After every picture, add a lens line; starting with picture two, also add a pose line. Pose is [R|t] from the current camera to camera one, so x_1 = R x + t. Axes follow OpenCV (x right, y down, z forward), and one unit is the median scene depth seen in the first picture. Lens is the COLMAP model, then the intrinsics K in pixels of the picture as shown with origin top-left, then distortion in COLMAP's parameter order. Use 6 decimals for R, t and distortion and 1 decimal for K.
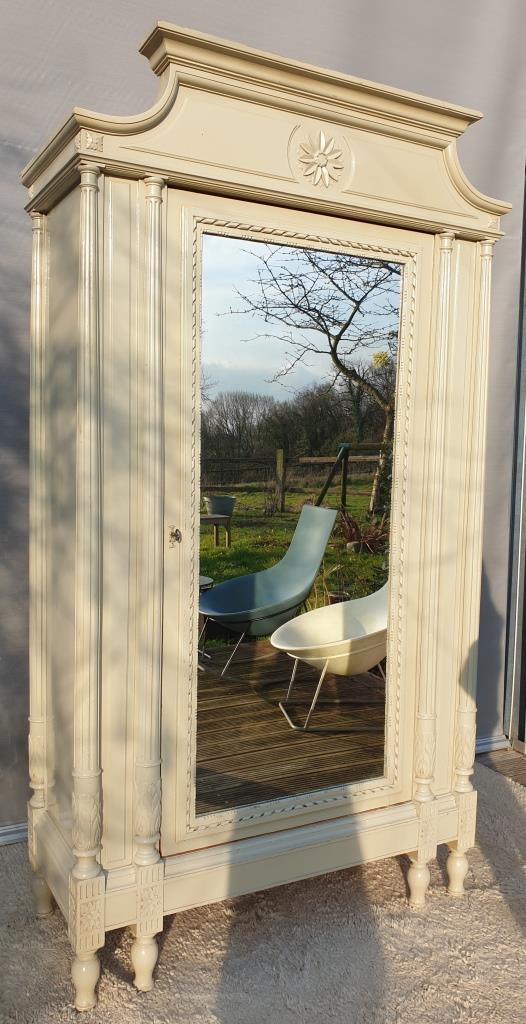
lens RADIAL K [[849.7, 0, 257.9], [0, 849.7, 536.2], [0, 0, 1]] dist [0.002917, -0.000228]
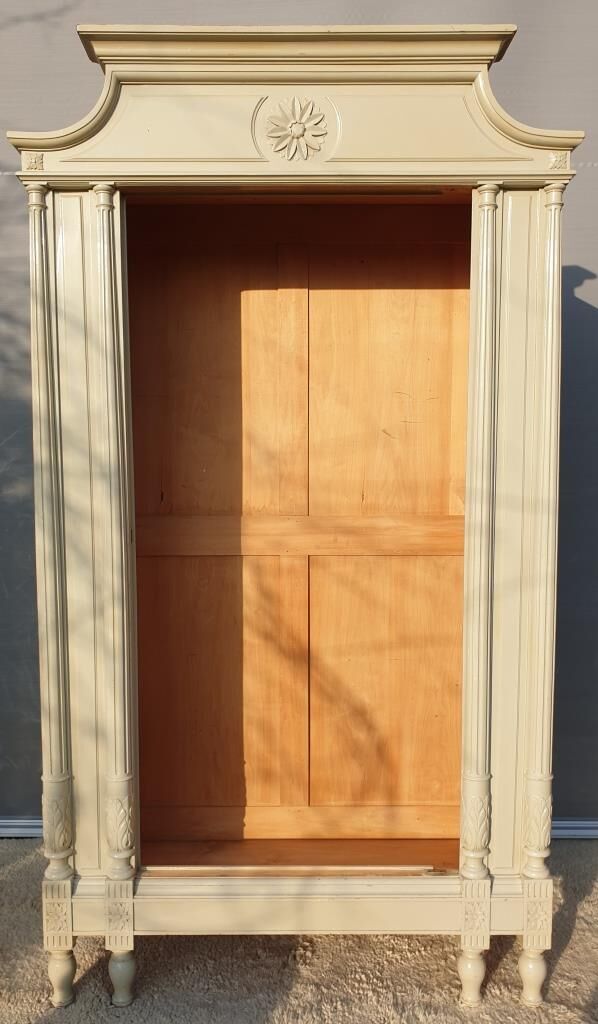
lens RADIAL K [[803.2, 0, 288.0], [0, 803.2, 538.2], [0, 0, 1]] dist [0.010271, 0.003042]
pose [[0.876914, 0.022467, -0.480122, 0.479300], [-0.025976, 0.999662, -0.000665, -0.015533], [0.479945, 0.013054, 0.877201, 0.262630]]
